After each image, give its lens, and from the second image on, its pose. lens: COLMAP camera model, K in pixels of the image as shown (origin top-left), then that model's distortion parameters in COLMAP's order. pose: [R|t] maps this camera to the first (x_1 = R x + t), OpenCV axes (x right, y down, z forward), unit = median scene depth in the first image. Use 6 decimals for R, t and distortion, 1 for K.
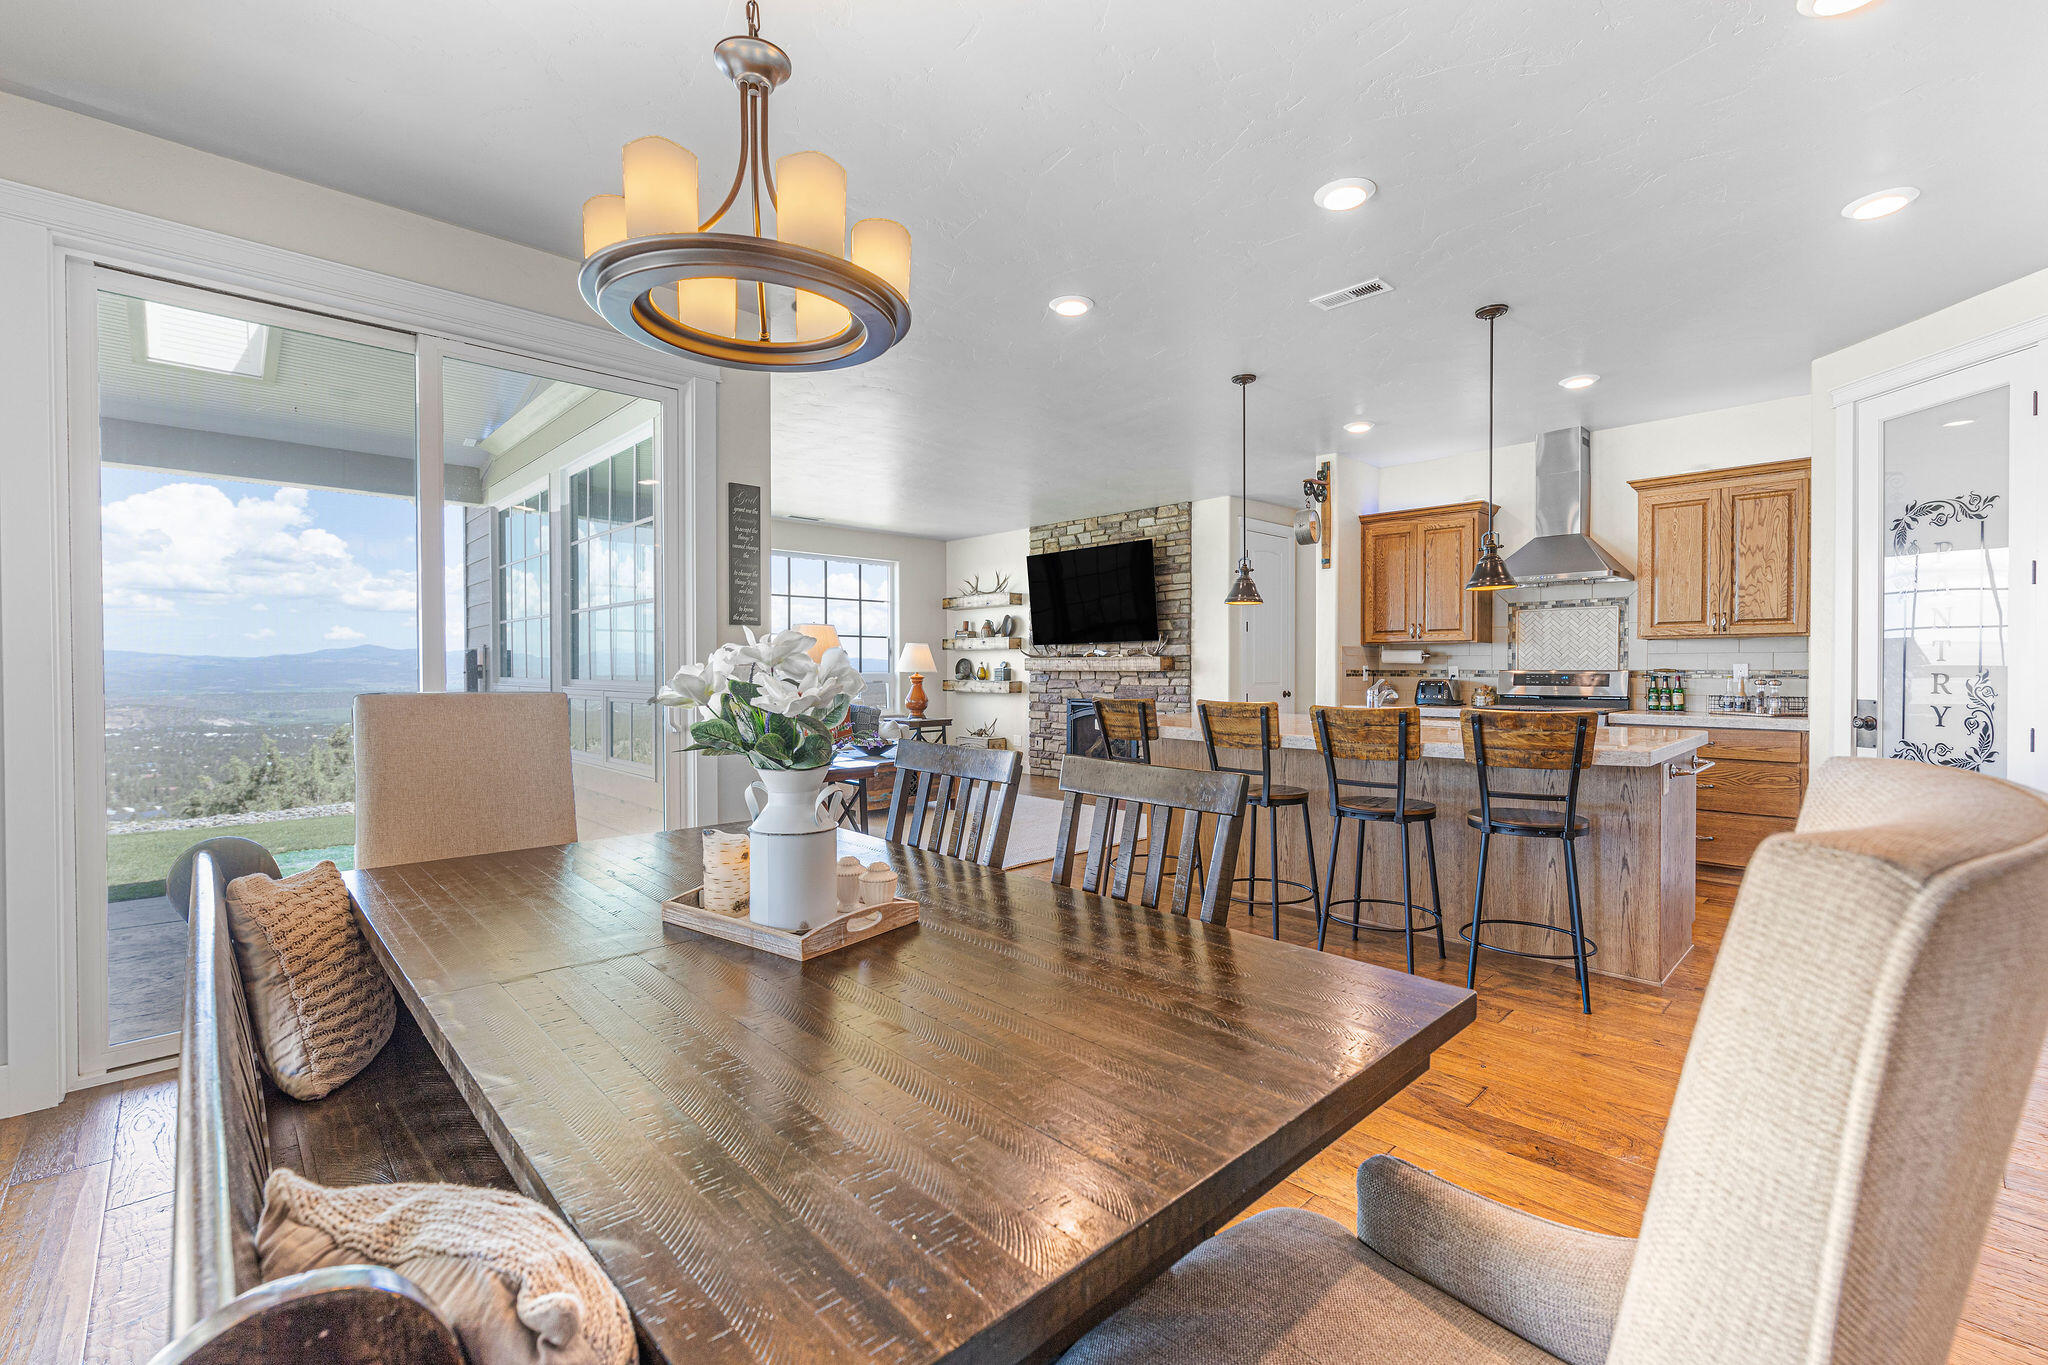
lens RADIAL K [[876.9, 0, 1025.6], [0, 876.9, 676.7], [0, 0, 1]] dist [-0.000494, -0.000758]
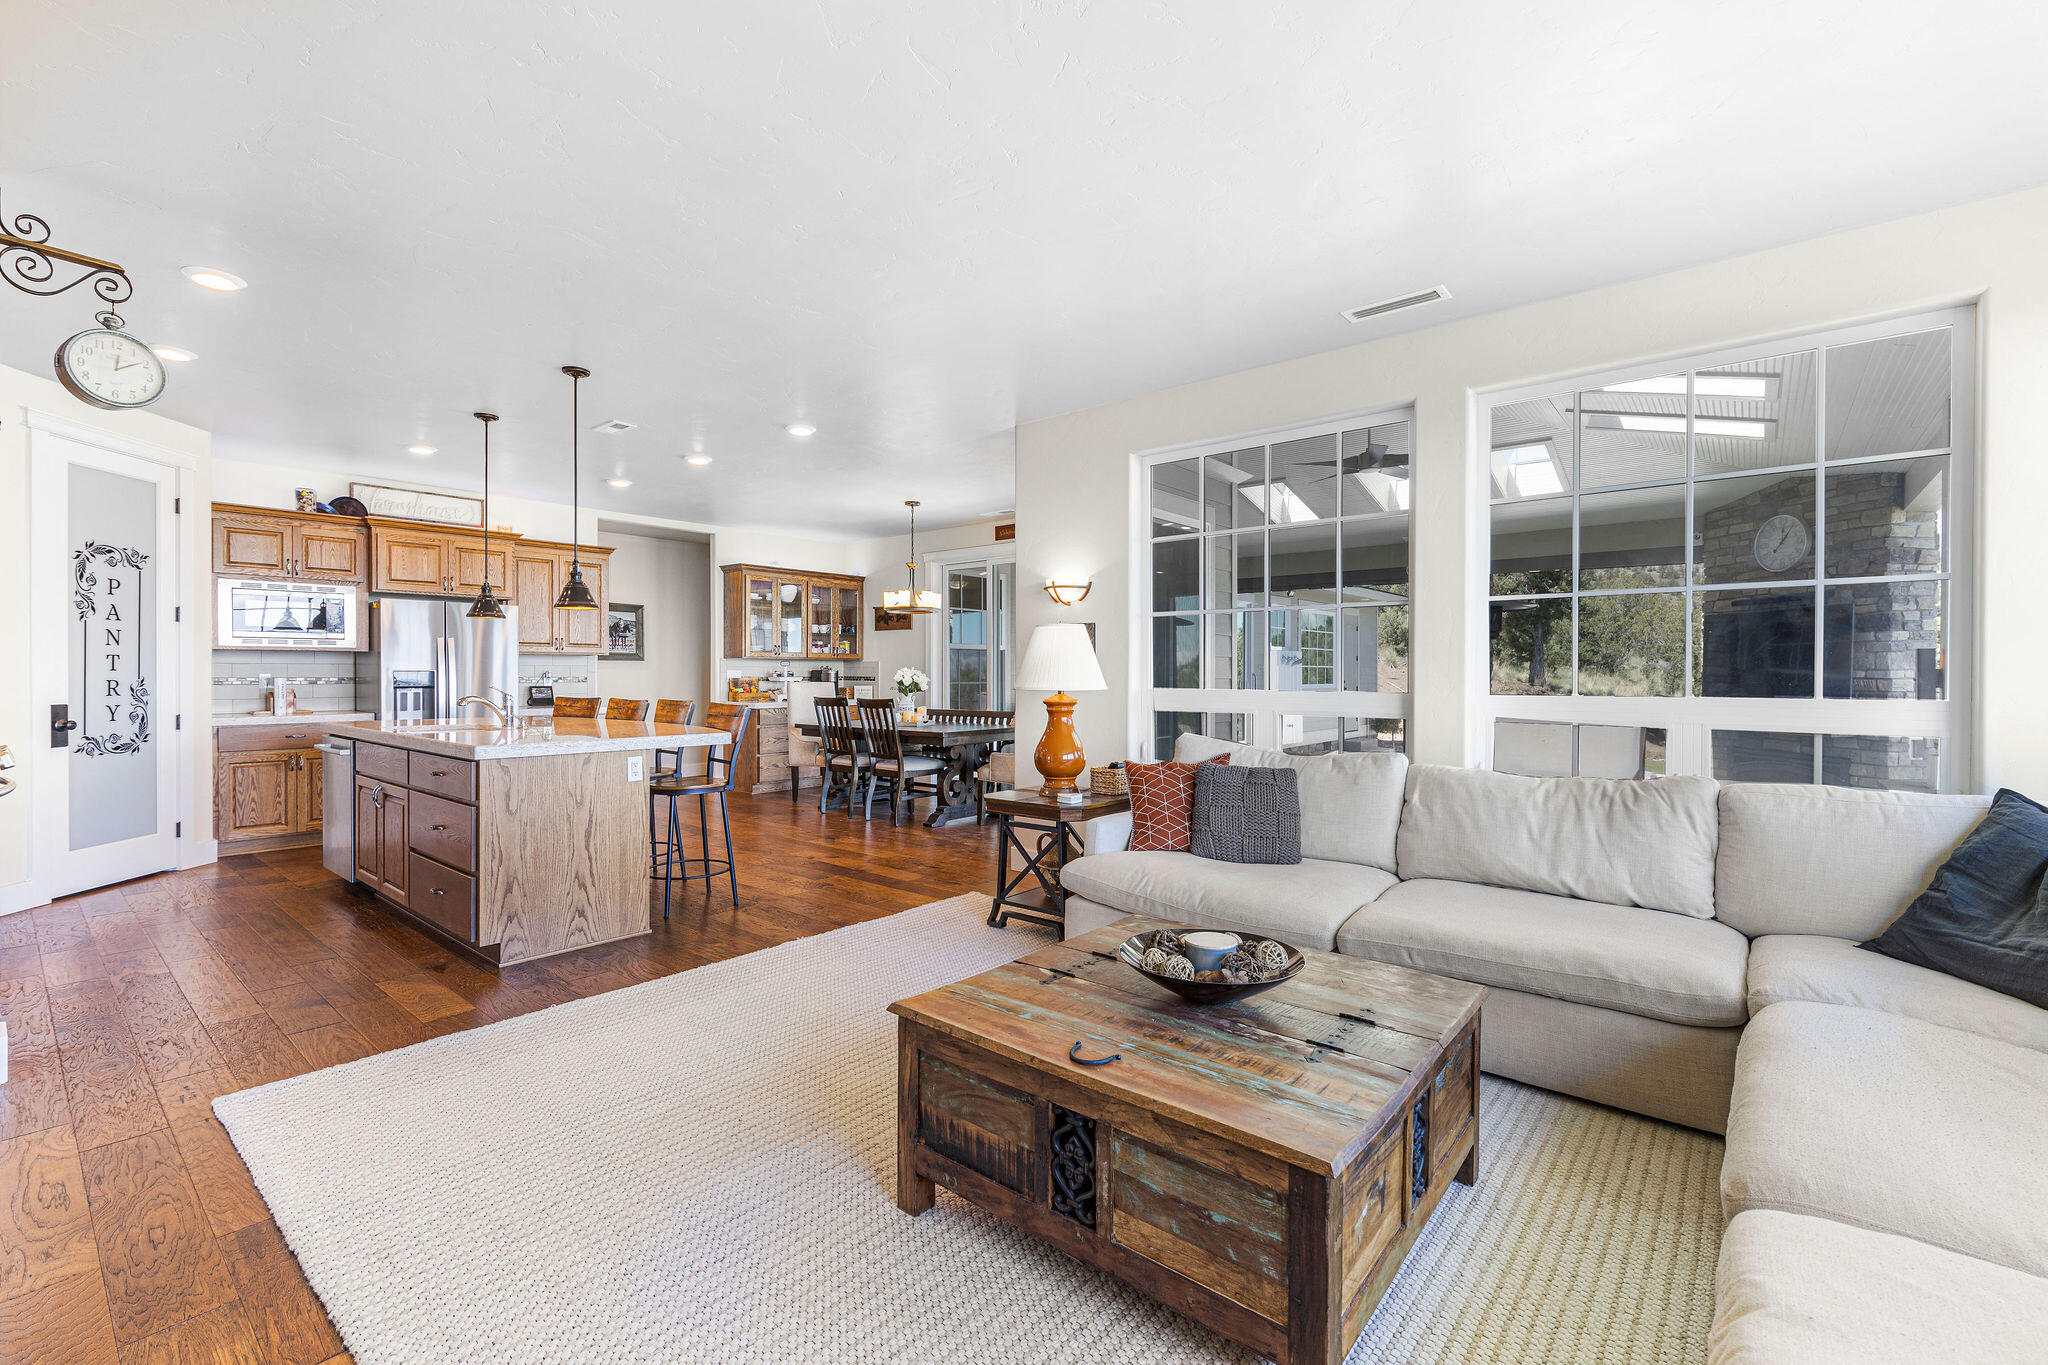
lens RADIAL K [[876.9, 0, 1029.0], [0, 876.9, 679.0], [0, 0, 1]] dist [-0.000494, -0.000758]
pose [[-0.994593, 0.000178, -0.103854, -0.101533], [-0.001785, 0.999821, 0.018815, -0.019045], [0.103839, 0.018899, -0.994415, 1.439838]]
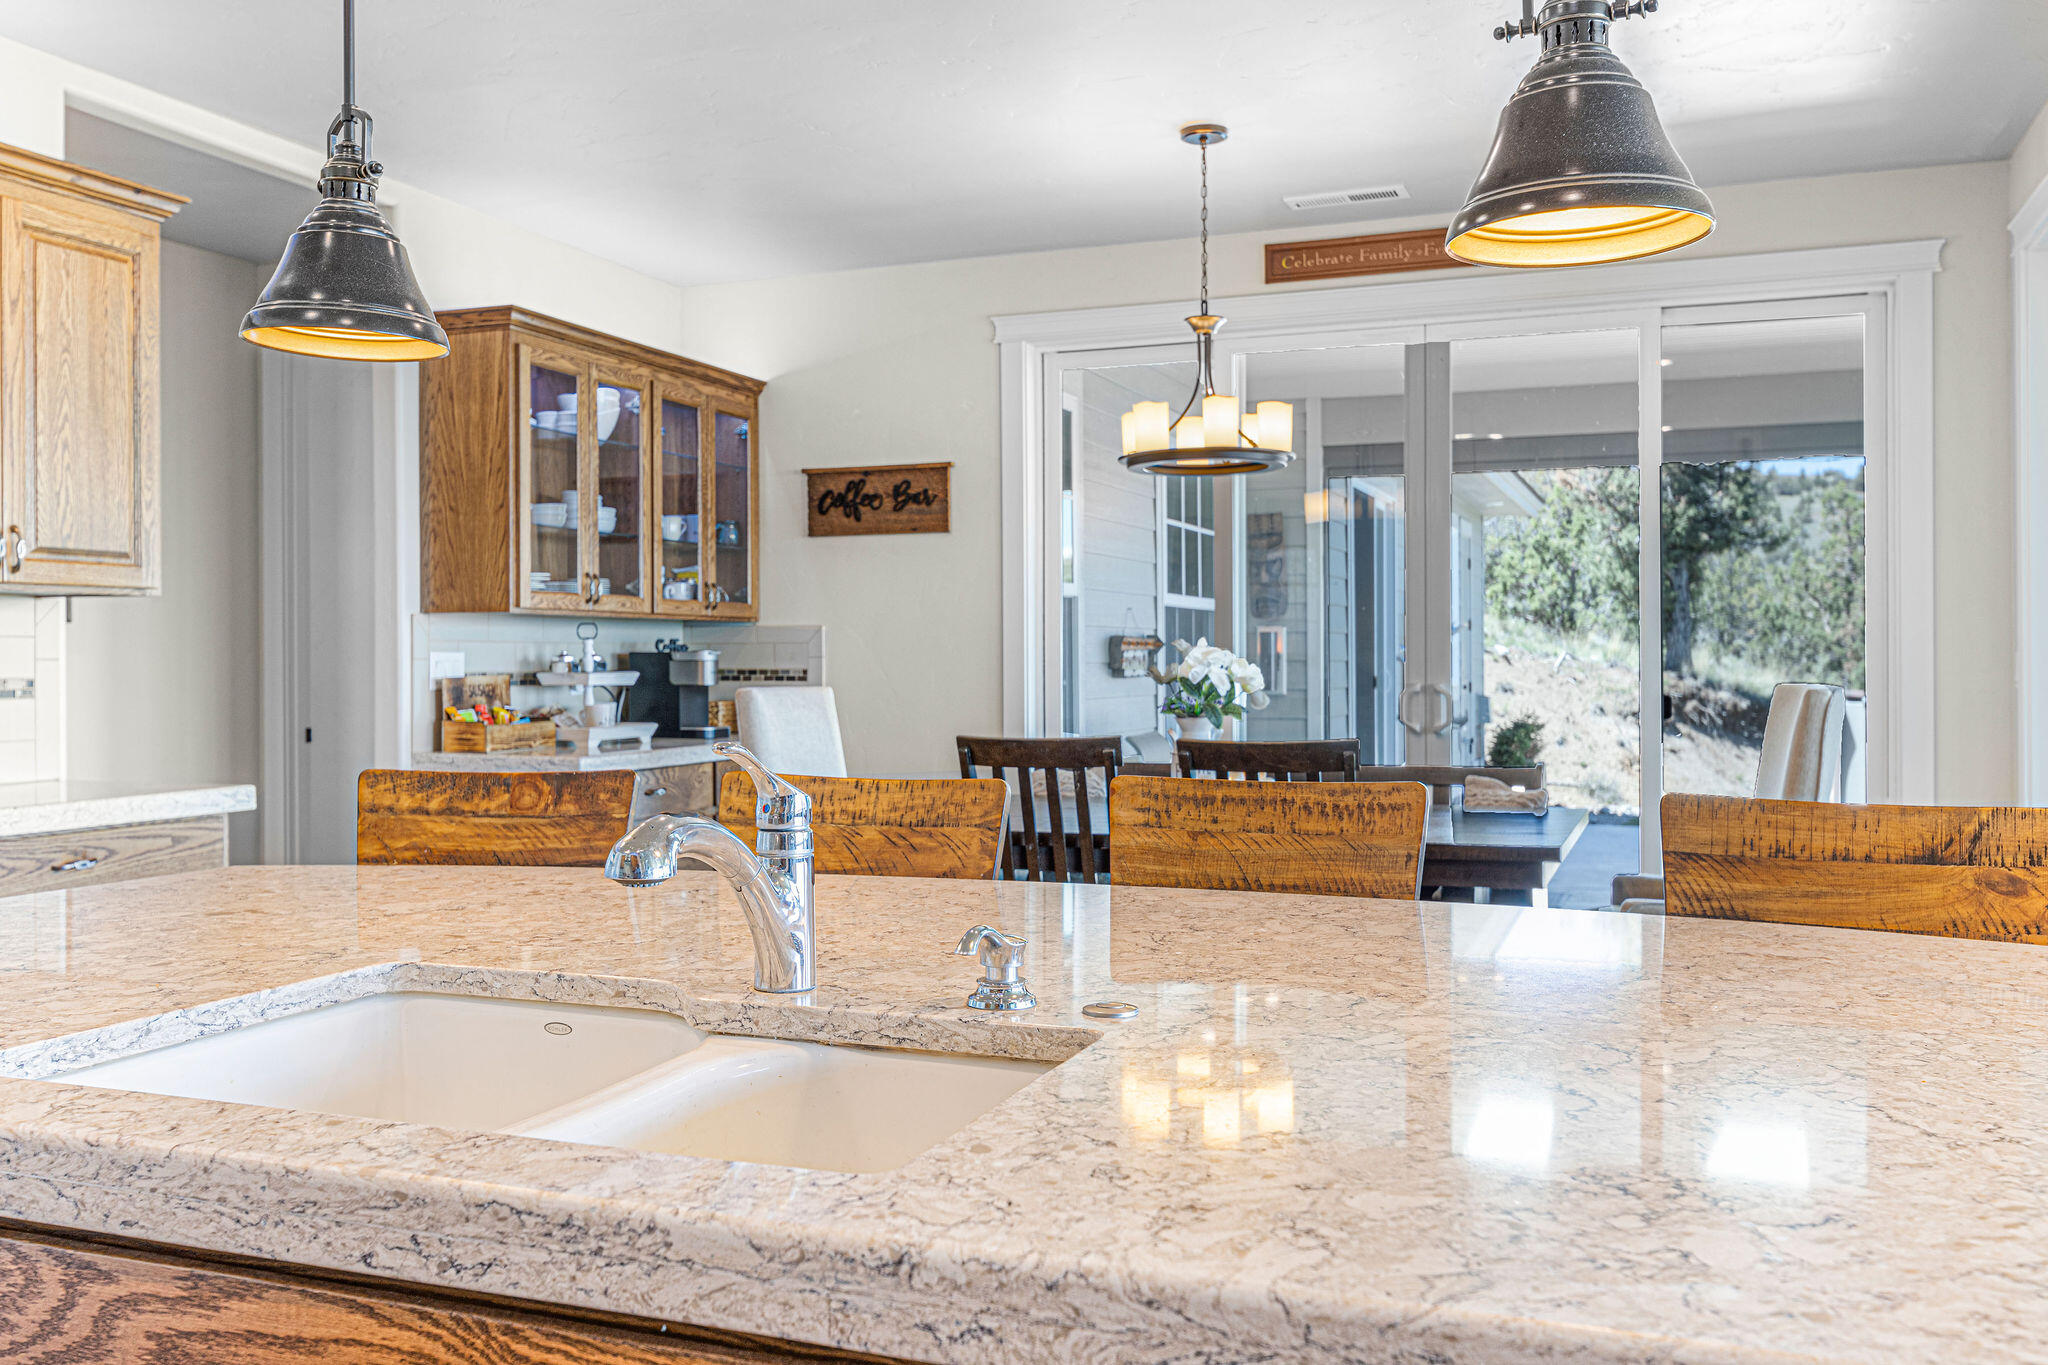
lens RADIAL K [[1717.1, 0, 1029.5], [0, 1717.1, 666.8], [0, 0, 1]] dist [0.001180, -0.005231]
pose [[-0.905964, 0.007708, -0.423285, 0.328954], [0.001209, 0.999877, 0.015619, -0.011503], [0.423354, 0.013639, -0.905862, 0.884223]]
